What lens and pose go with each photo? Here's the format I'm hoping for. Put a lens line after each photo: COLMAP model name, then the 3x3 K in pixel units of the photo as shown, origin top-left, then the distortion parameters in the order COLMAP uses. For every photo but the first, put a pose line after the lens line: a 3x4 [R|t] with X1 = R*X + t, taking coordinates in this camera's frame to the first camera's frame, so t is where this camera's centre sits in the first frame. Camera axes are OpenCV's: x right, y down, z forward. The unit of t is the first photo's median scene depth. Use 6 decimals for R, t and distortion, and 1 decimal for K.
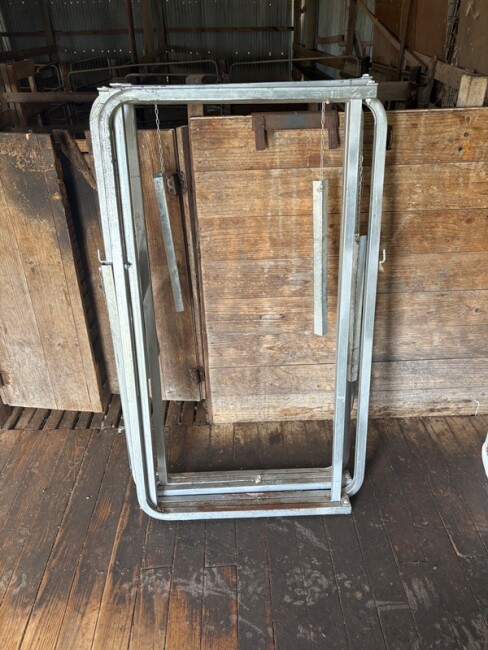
lens RADIAL K [[500.4, 0, 244.7], [0, 500.4, 327.3], [0, 0, 1]] dist [0.030130, -0.034471]
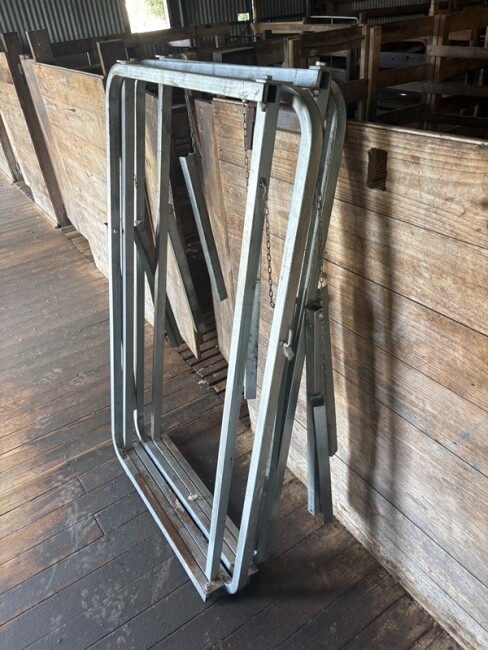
lens RADIAL K [[500.4, 0, 244.5], [0, 500.4, 322.0], [0, 0, 1]] dist [0.030130, -0.034471]
pose [[0.516676, 0.441125, -0.733795, 0.724409], [-0.377261, 0.886666, 0.267390, -0.316449], [0.768583, 0.138678, 0.624538, 0.526675]]
